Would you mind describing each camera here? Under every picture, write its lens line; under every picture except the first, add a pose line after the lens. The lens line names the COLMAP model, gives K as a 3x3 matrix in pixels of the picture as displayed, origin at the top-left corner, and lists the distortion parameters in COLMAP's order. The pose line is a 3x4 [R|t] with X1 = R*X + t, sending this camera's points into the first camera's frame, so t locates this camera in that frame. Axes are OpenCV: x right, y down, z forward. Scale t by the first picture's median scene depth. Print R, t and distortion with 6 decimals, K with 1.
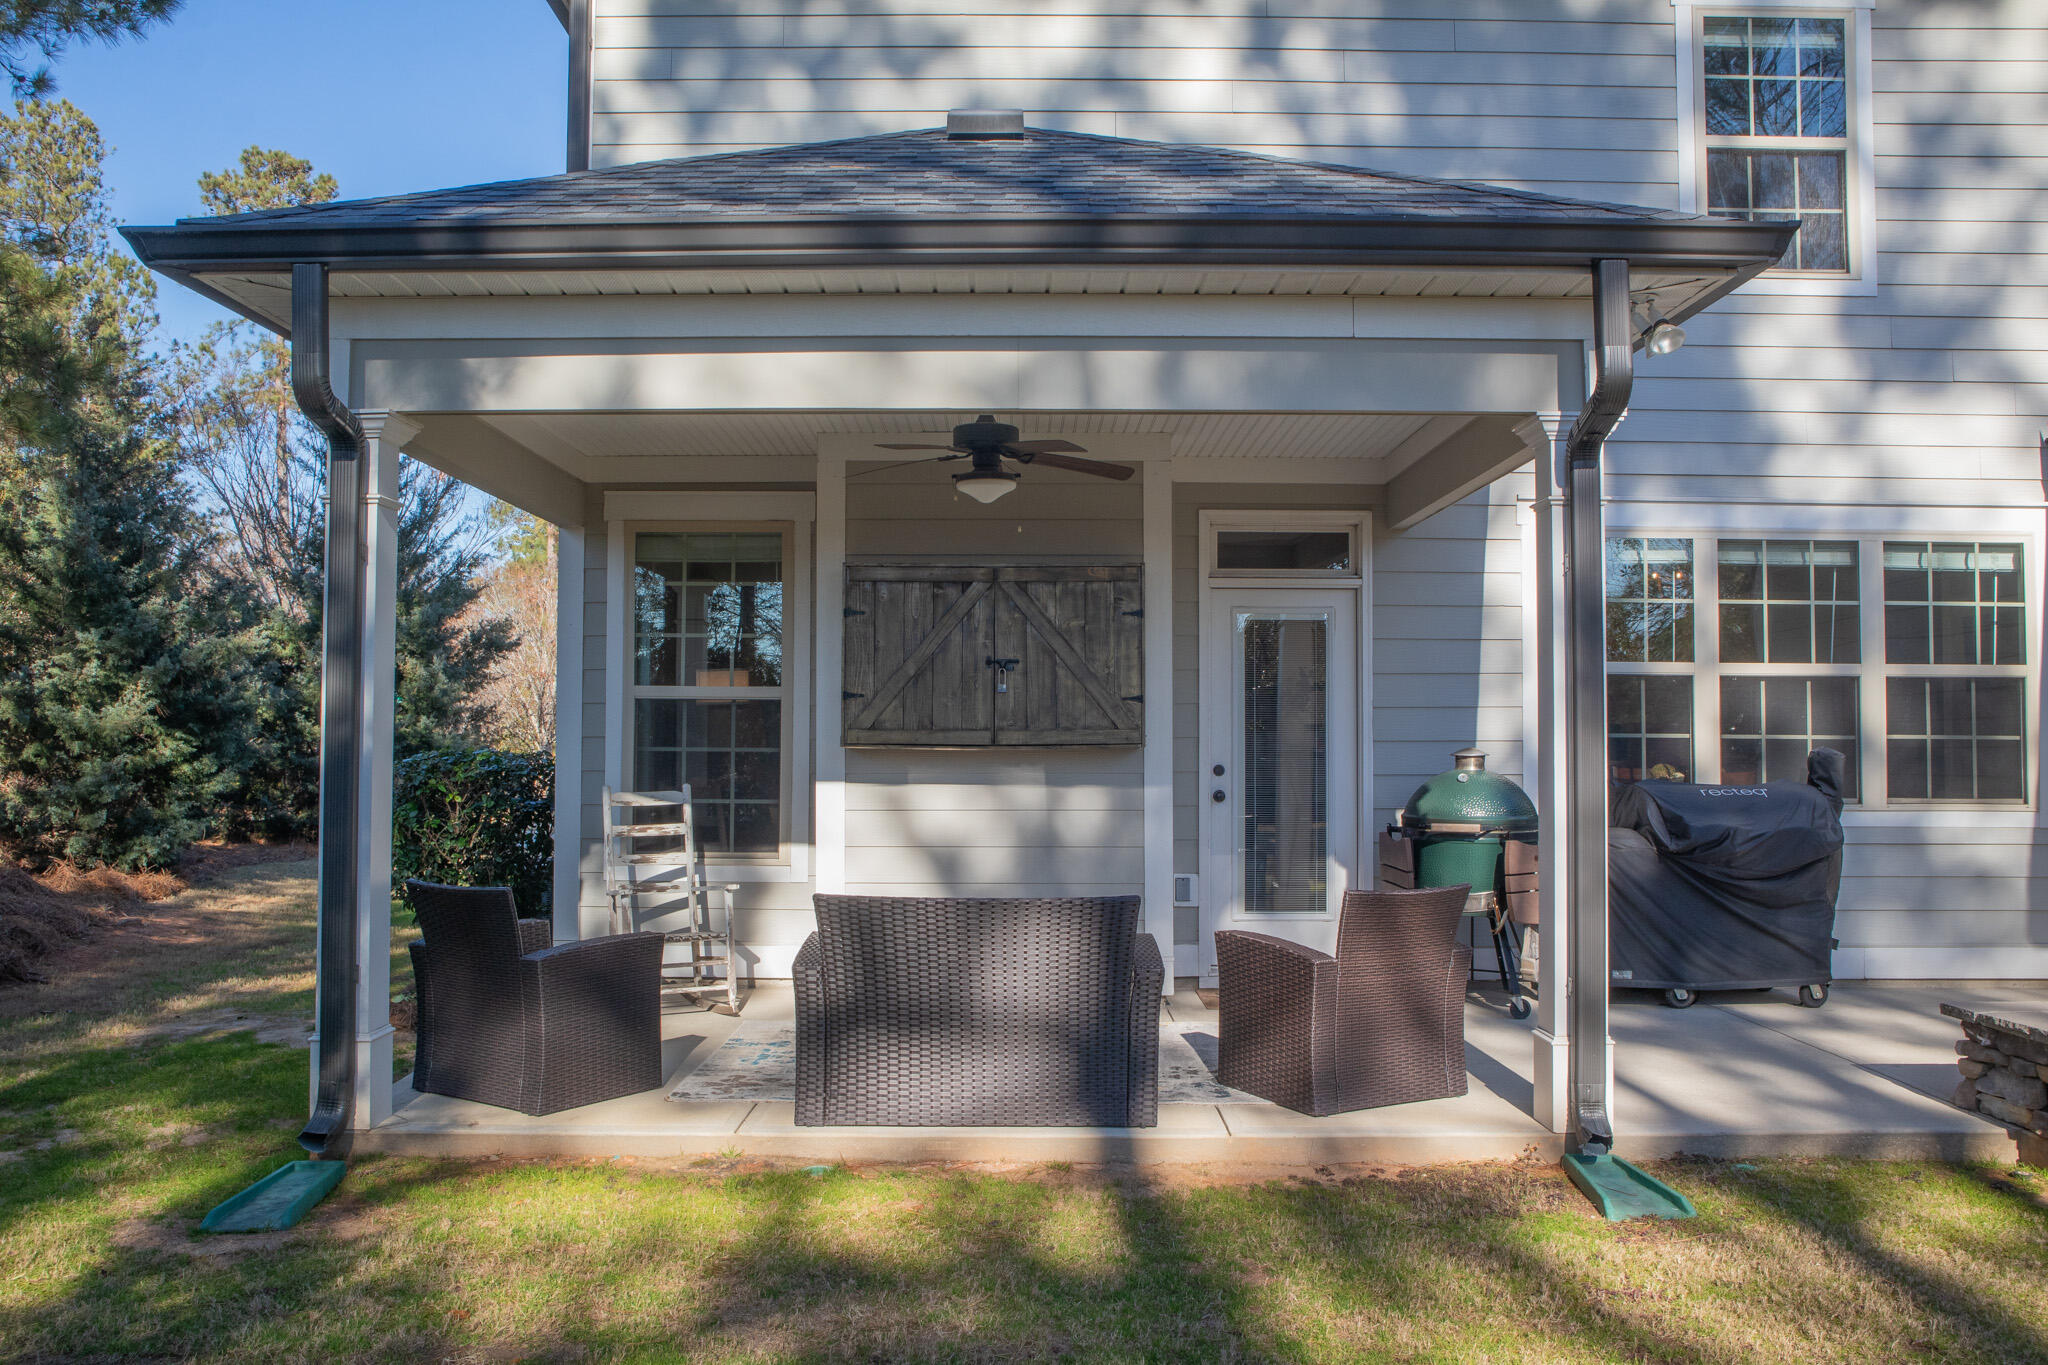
lens RADIAL K [[1647.2, 0, 1027.5], [0, 1647.2, 693.3], [0, 0, 1]] dist [0.003503, -0.102087]
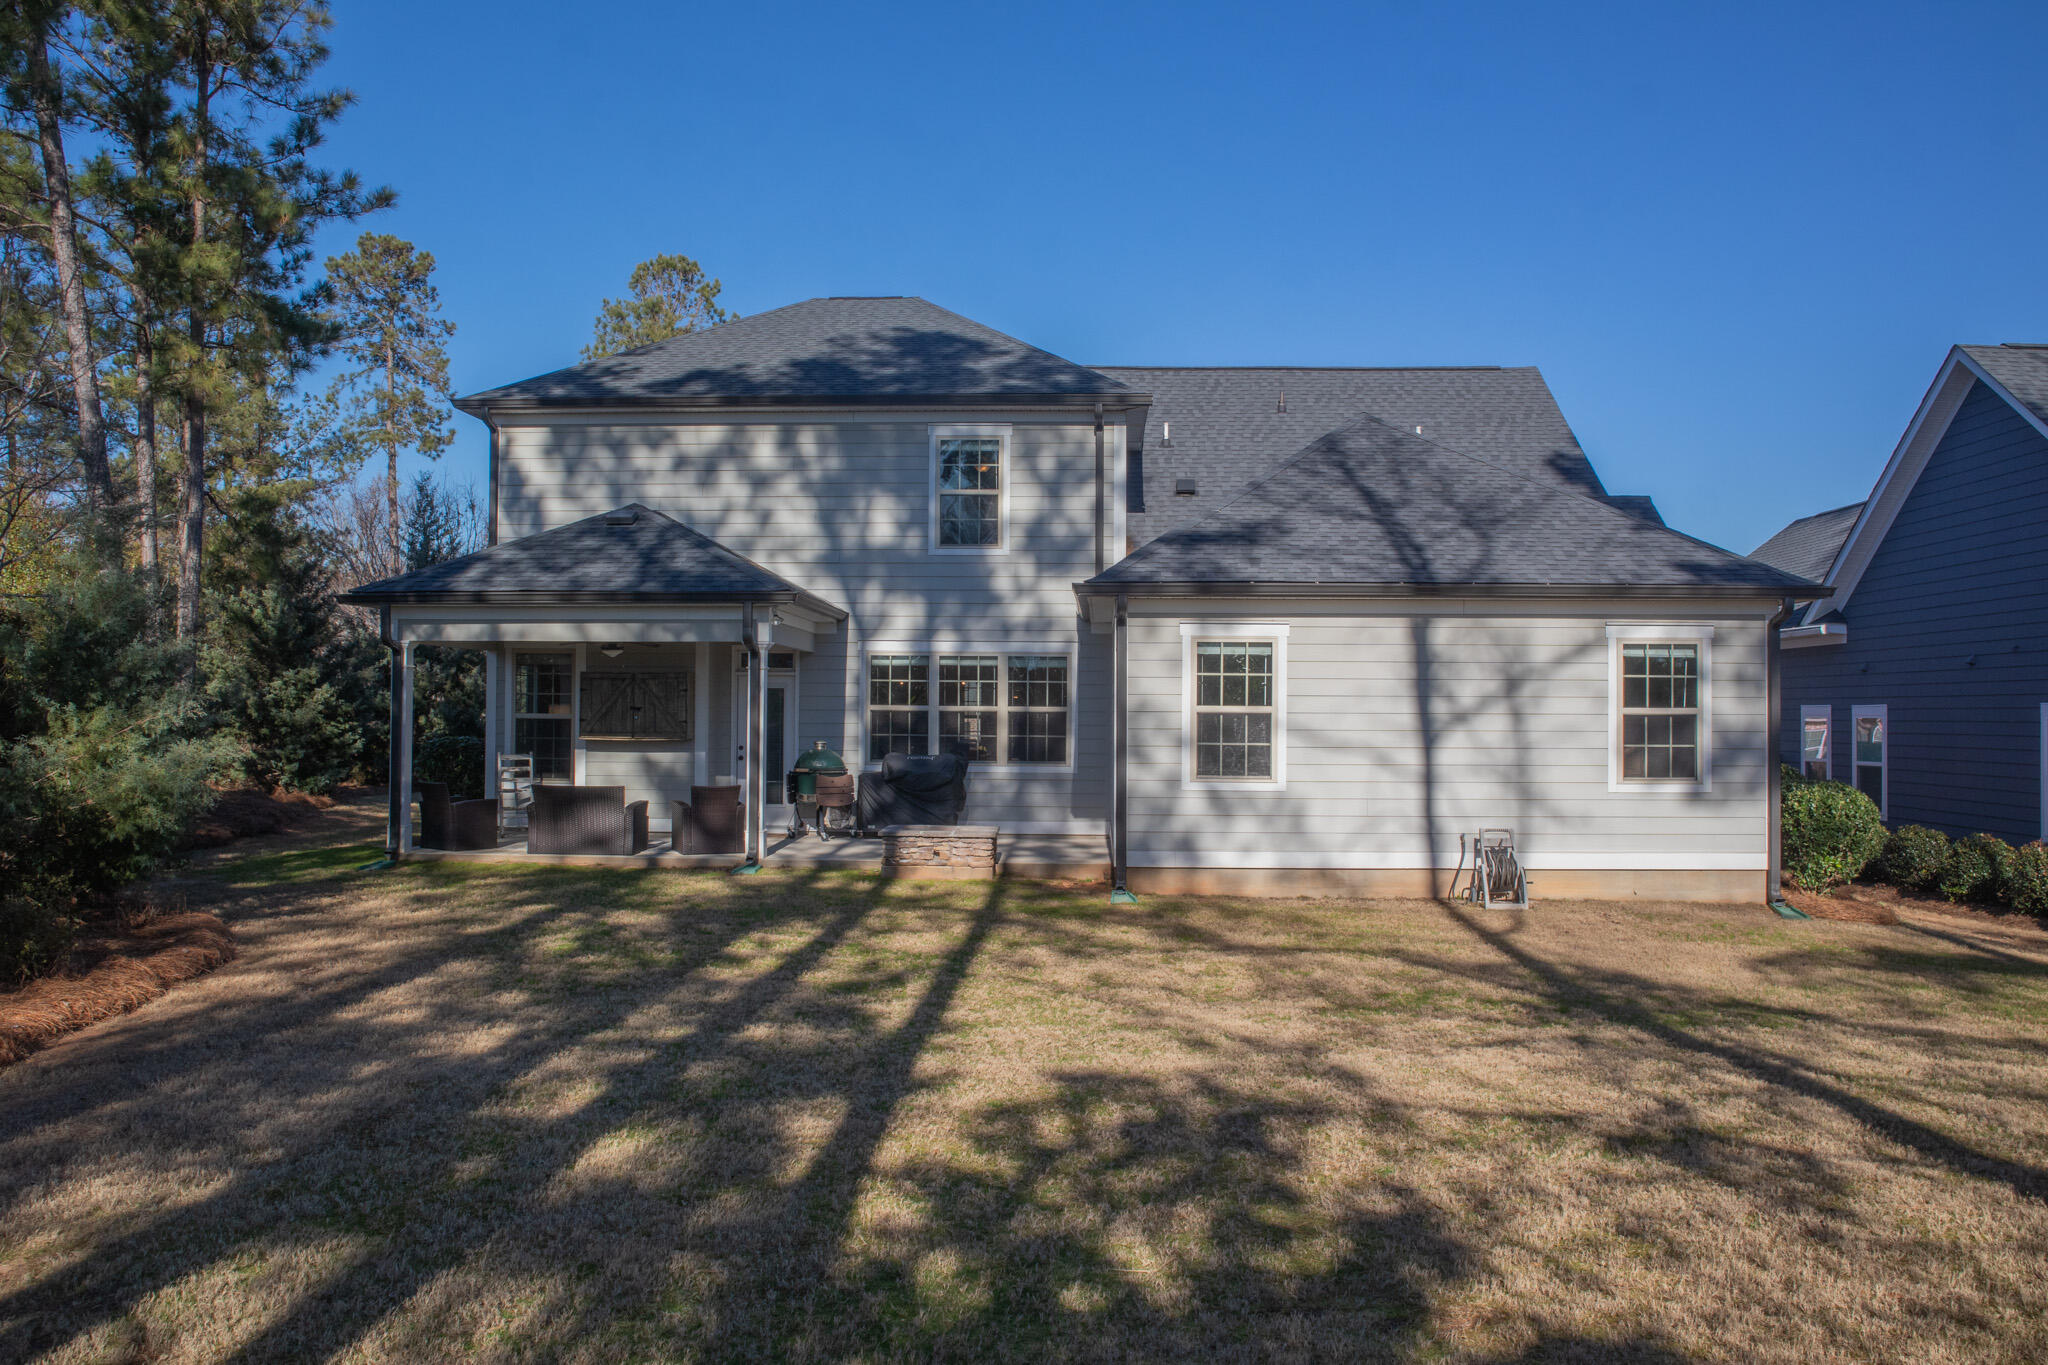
lens RADIAL K [[1587.8, 0, 1024.0], [0, 1587.8, 682.5], [0, 0, 1]] dist [-0.087600, 0.000115]
pose [[0.999057, 0.000870, -0.043411, 0.641511], [-0.000243, 0.999896, 0.014435, -0.084723], [0.043419, -0.014411, 0.998953, -1.375094]]
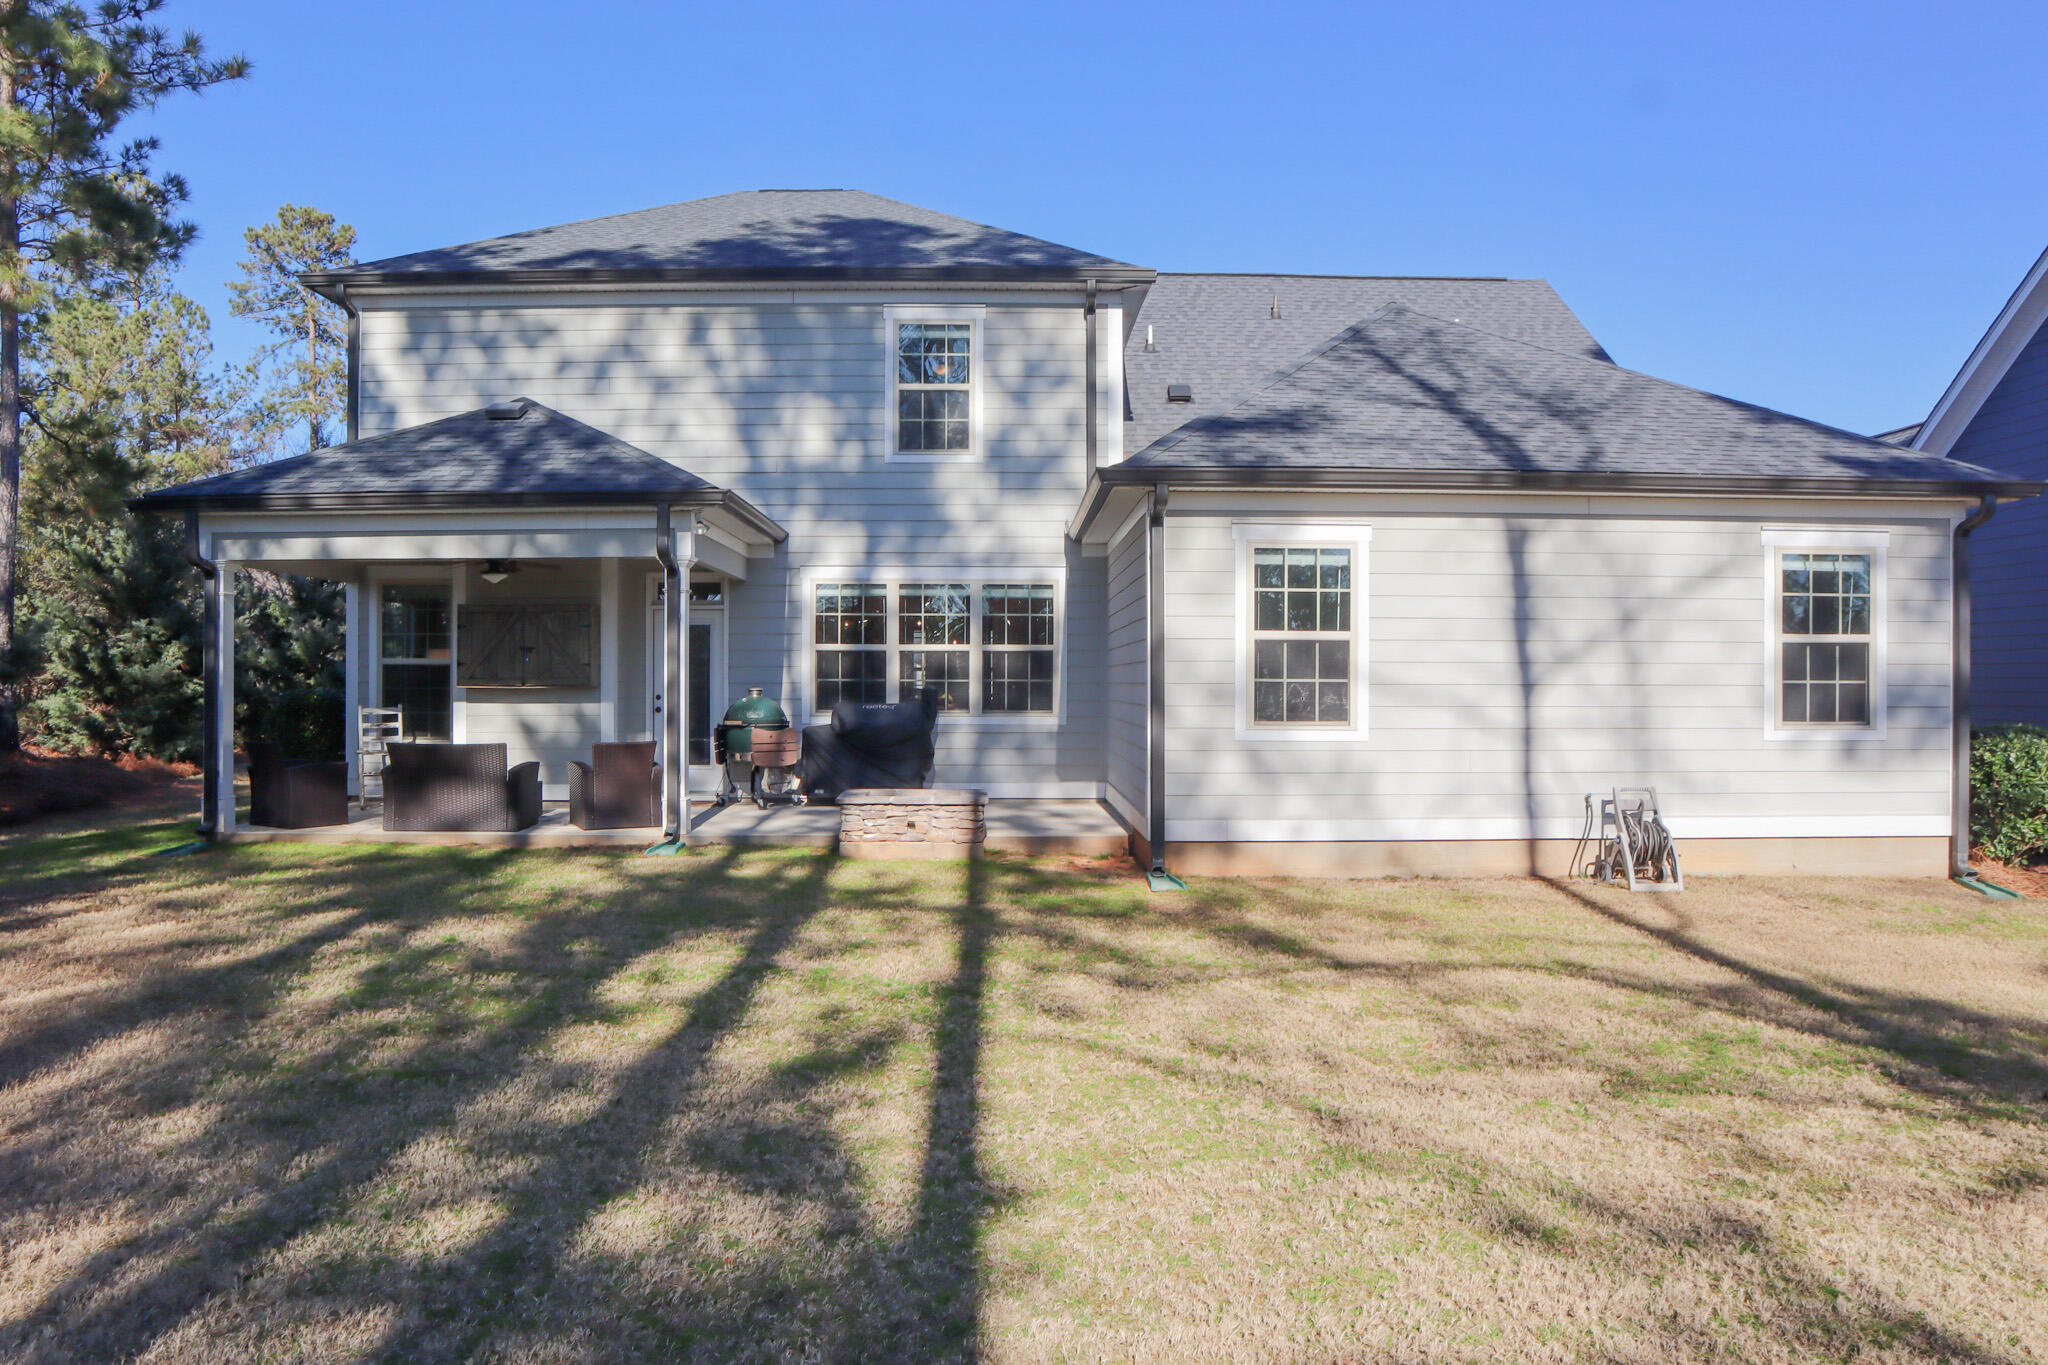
lens RADIAL K [[1466.5, 0, 1002.1], [0, 1466.5, 685.5], [0, 0, 1]] dist [-0.070736, 0.007462]
pose [[0.999992, -0.003247, 0.002405, 0.541583], [0.003167, 0.999456, 0.032834, -0.027464], [-0.002511, -0.032826, 0.999458, -0.845503]]
